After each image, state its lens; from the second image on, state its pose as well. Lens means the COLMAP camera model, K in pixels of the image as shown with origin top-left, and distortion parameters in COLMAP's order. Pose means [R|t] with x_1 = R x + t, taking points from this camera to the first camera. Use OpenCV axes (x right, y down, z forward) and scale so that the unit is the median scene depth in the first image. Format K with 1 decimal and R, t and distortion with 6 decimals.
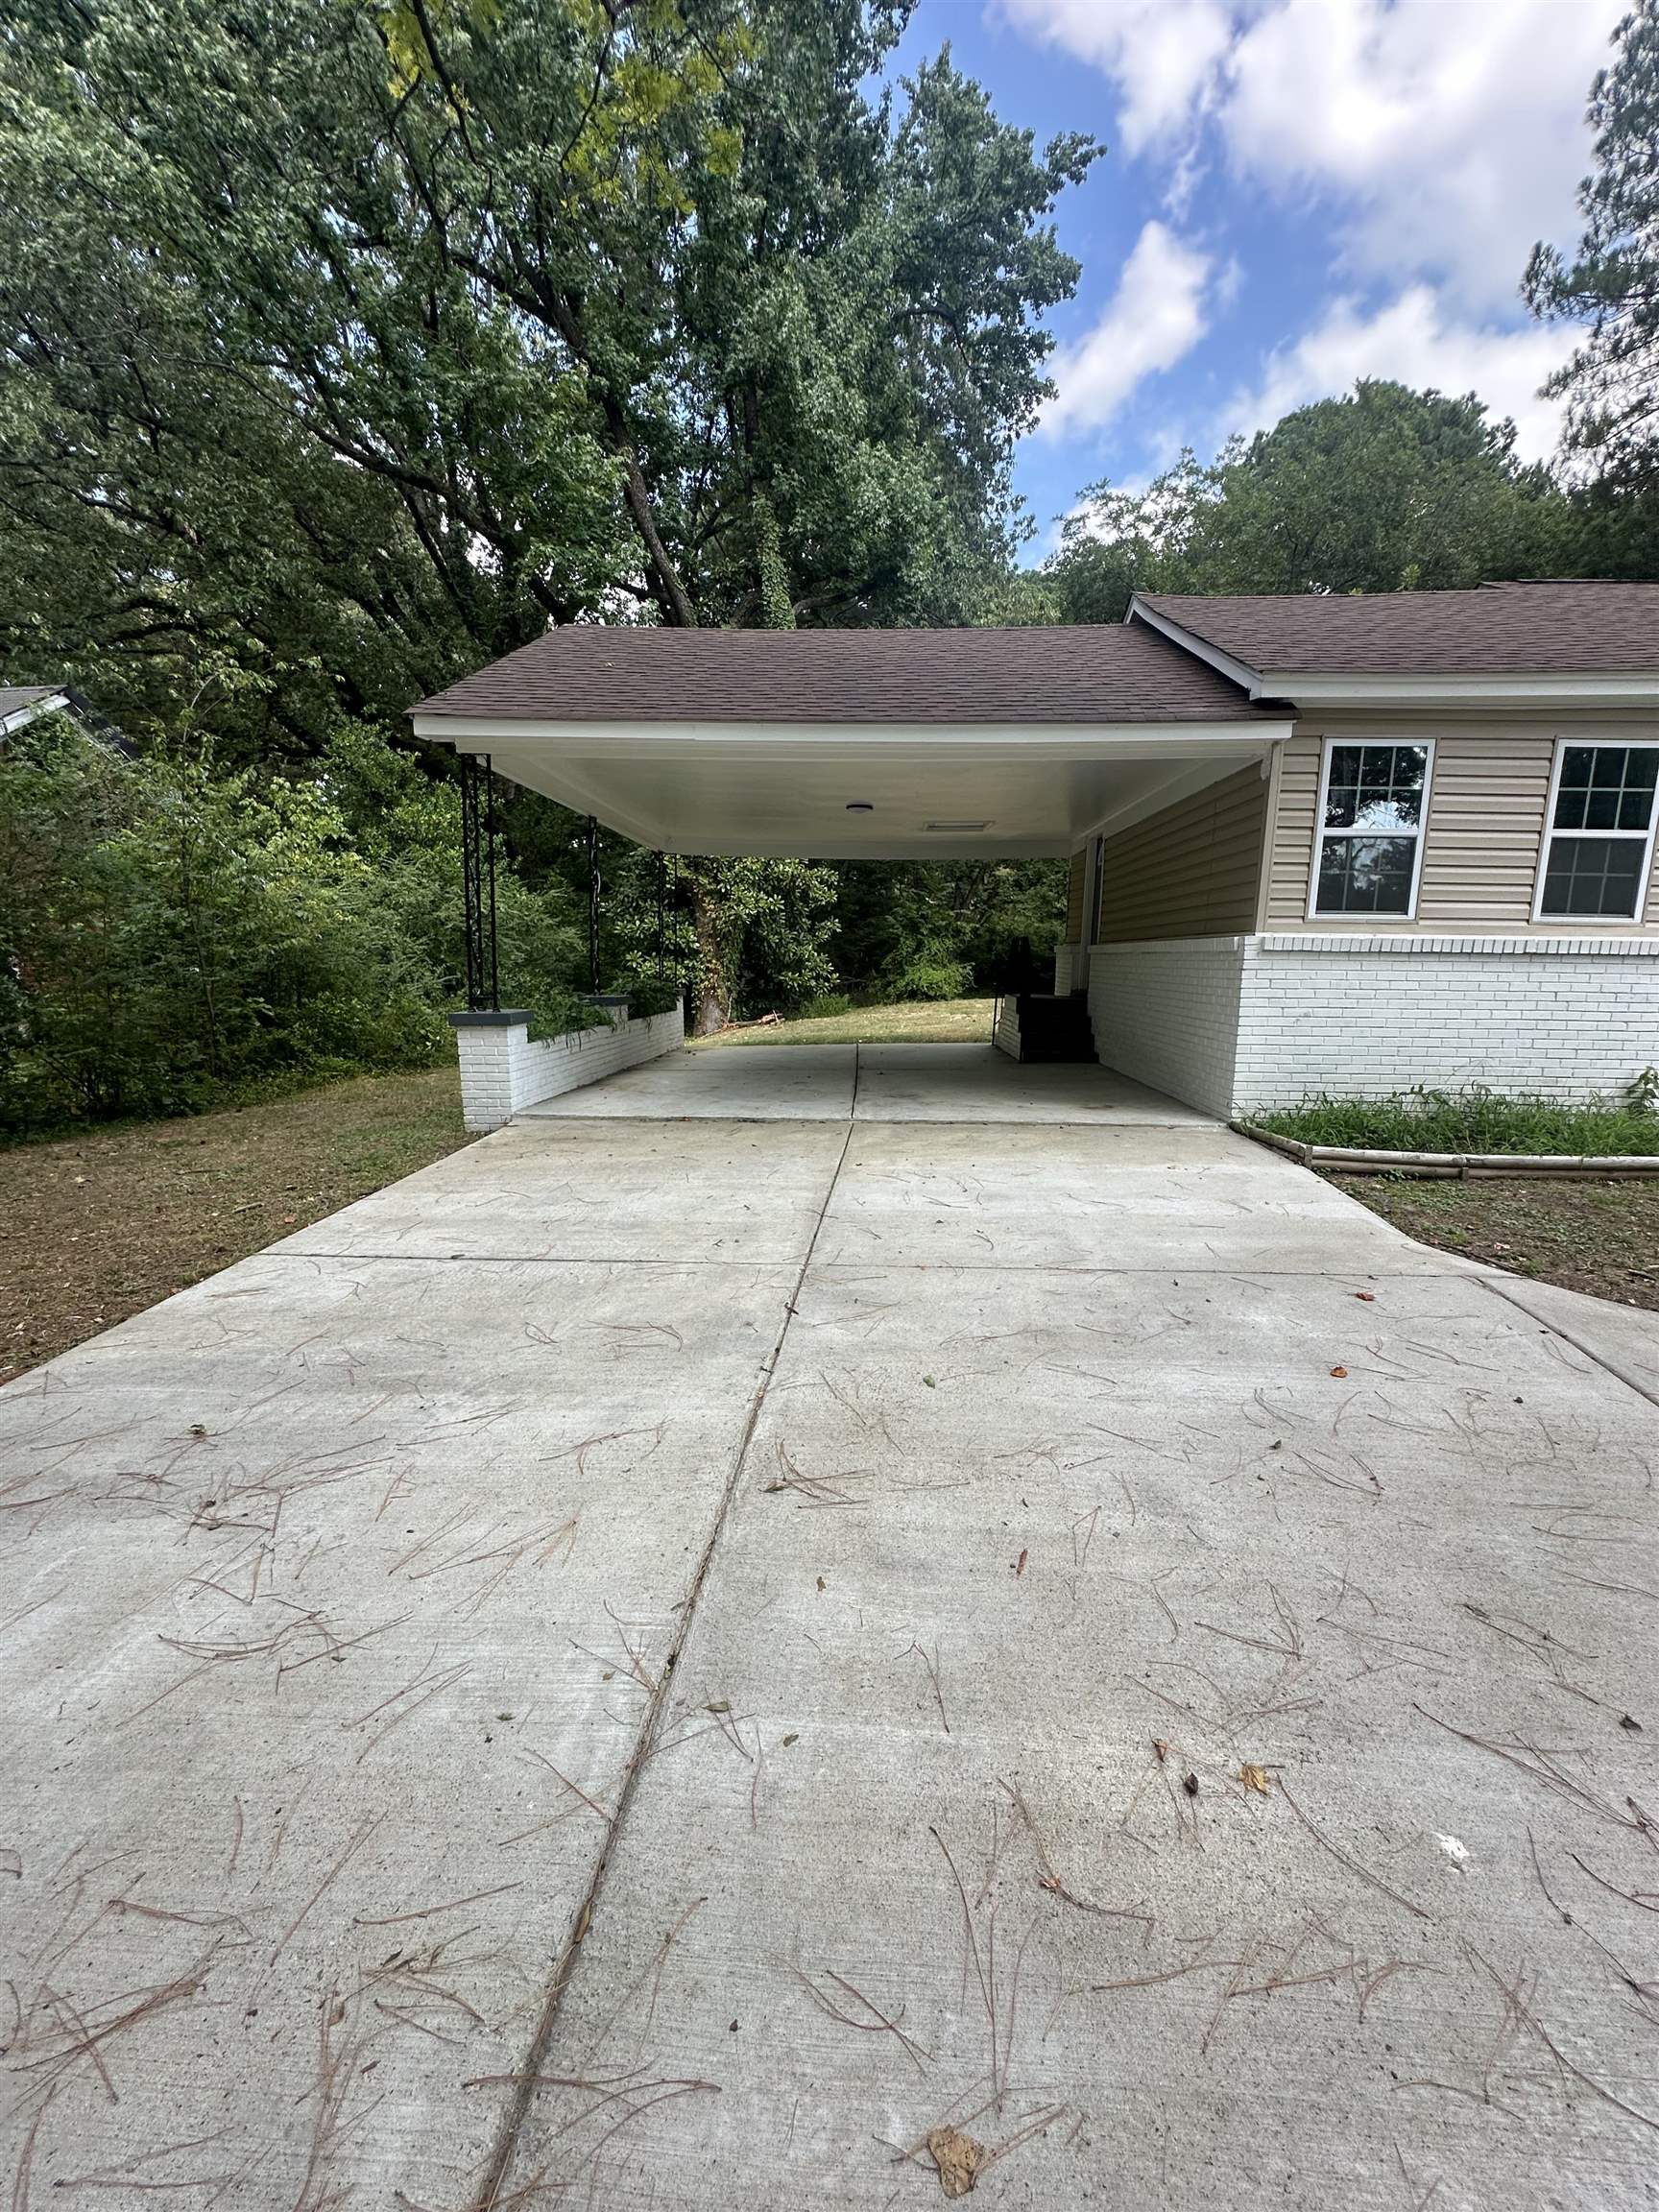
lens RADIAL K [[888.3, 0, 821.9], [0, 888.3, 1100.9], [0, 0, 1]] dist [-0.003504, -0.000033]
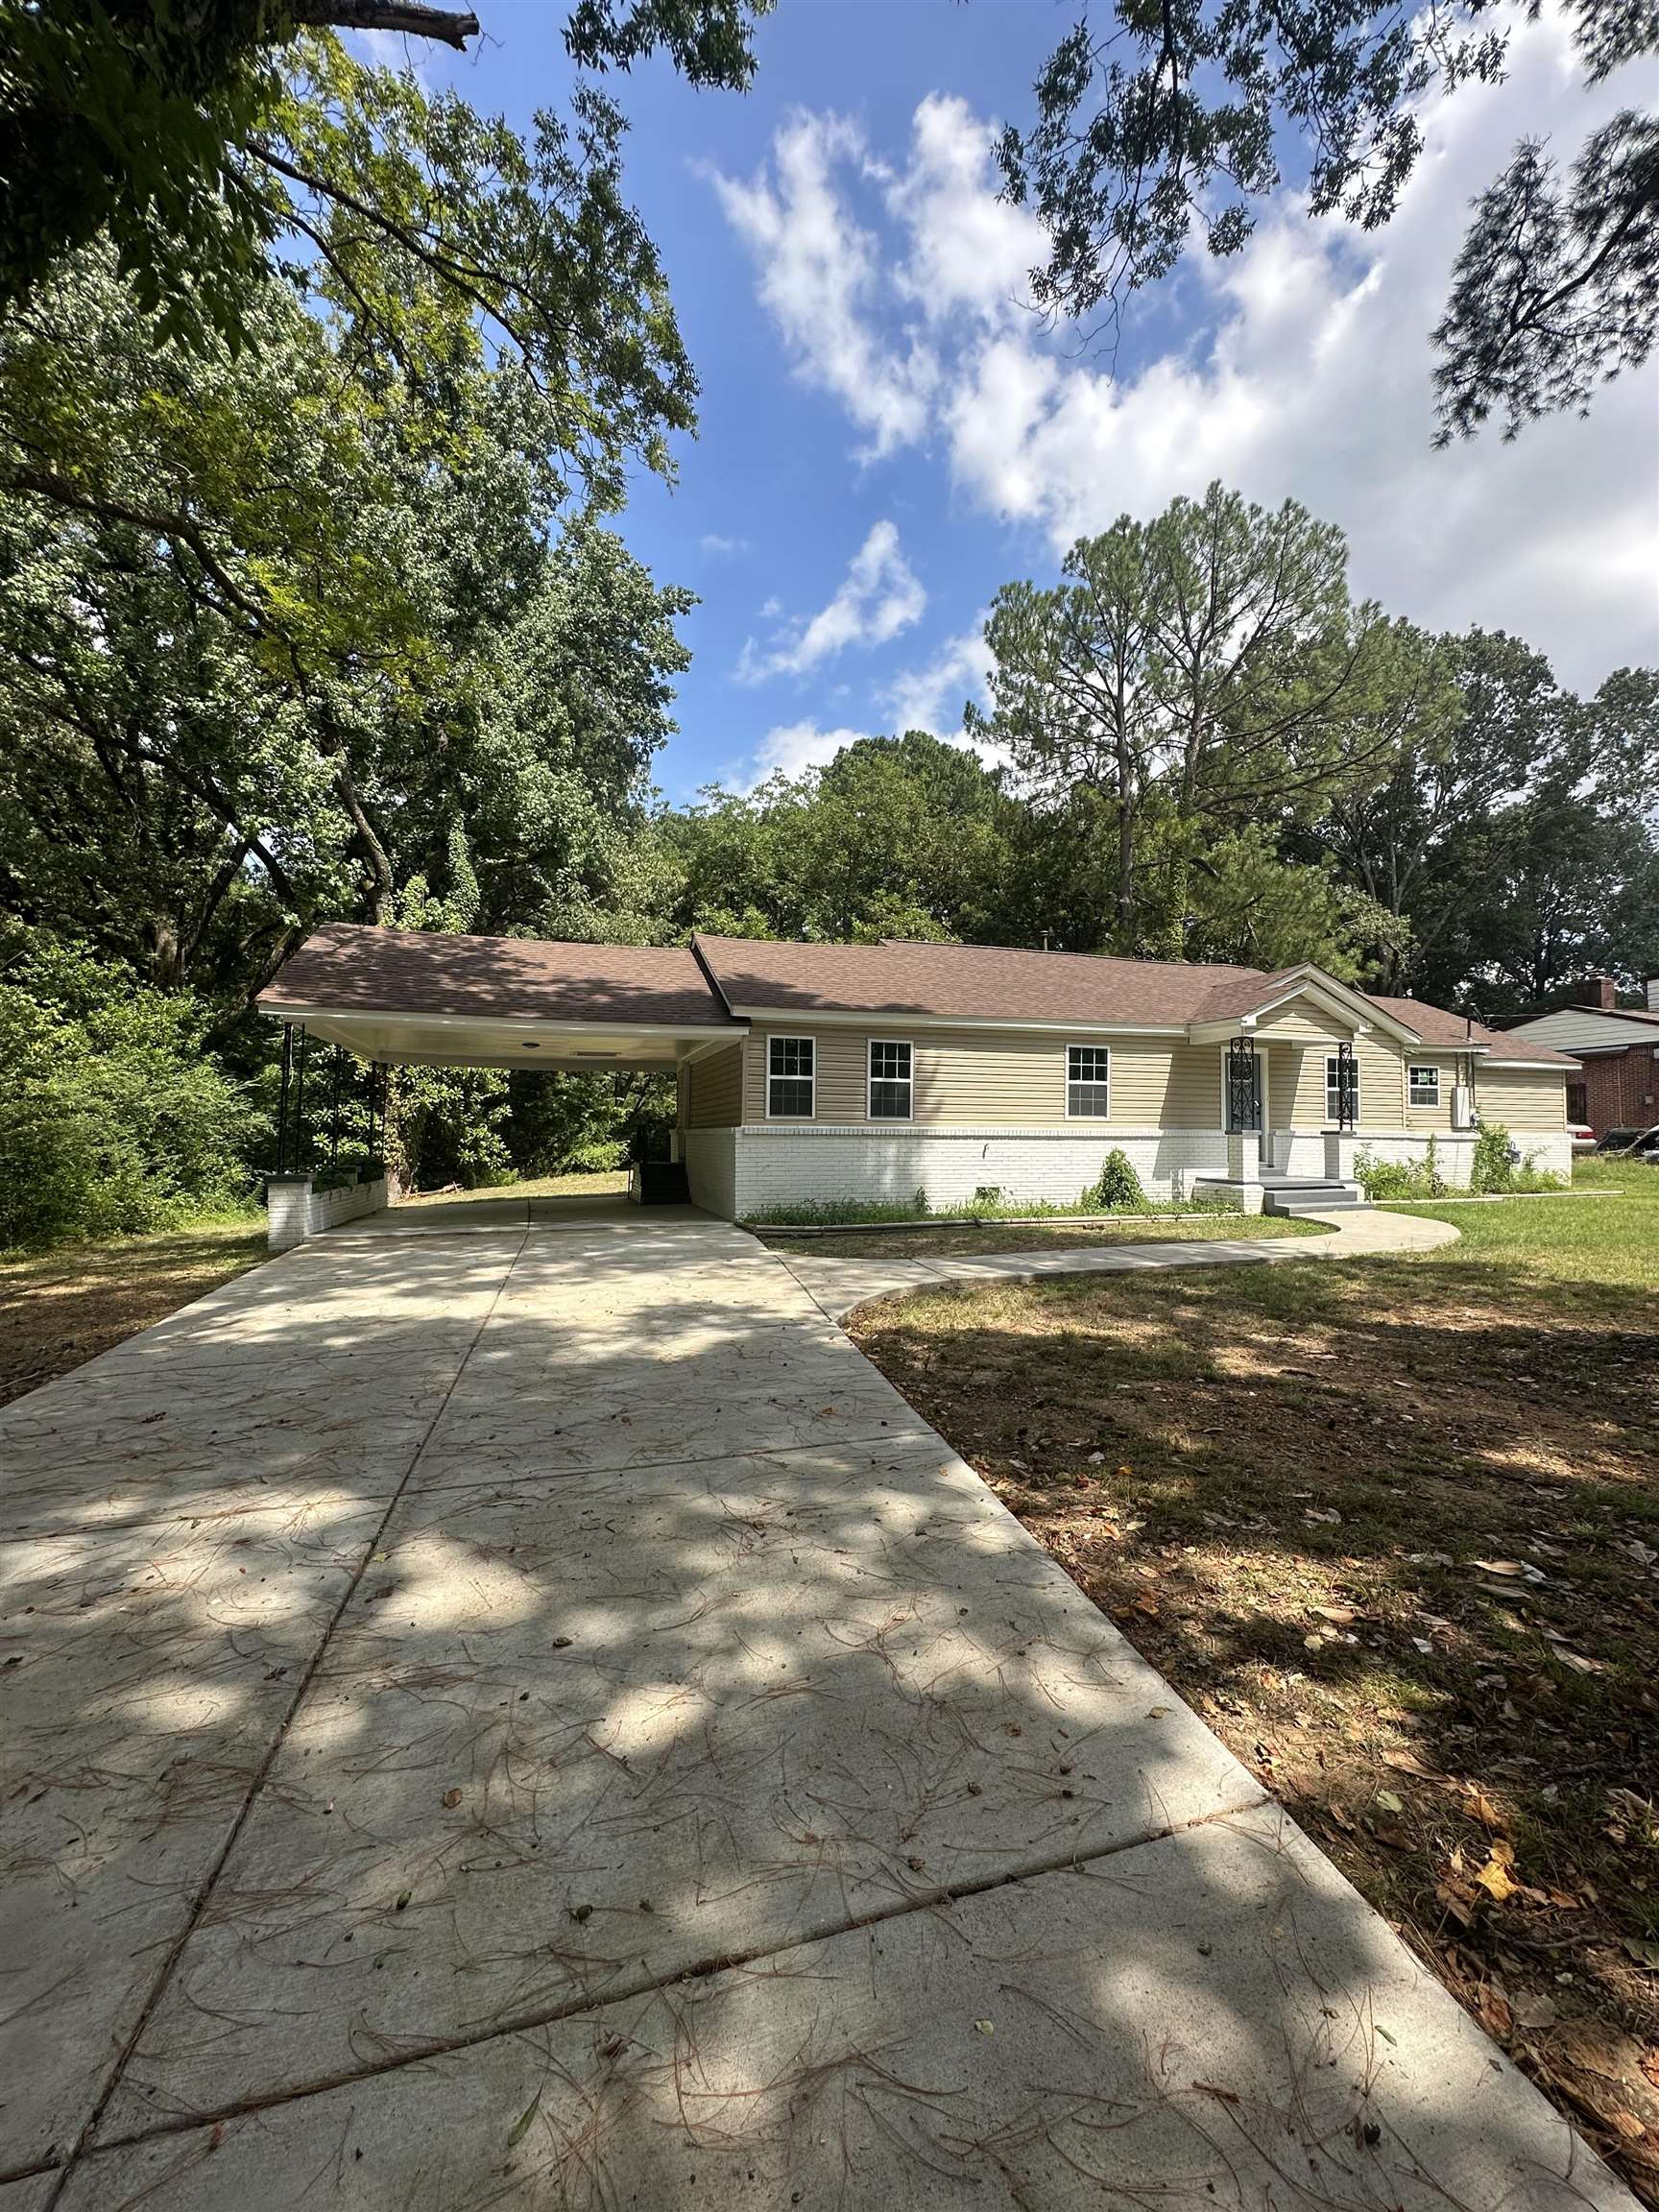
lens RADIAL K [[871.8, 0, 832.0], [0, 871.8, 1110.5], [0, 0, 1]] dist [-0.008859, -0.000023]
pose [[0.928607, 0.004905, 0.371033, -0.015799], [0.064758, 0.982426, -0.175061, 0.040397], [-0.365371, 0.186590, 0.911969, -0.262385]]
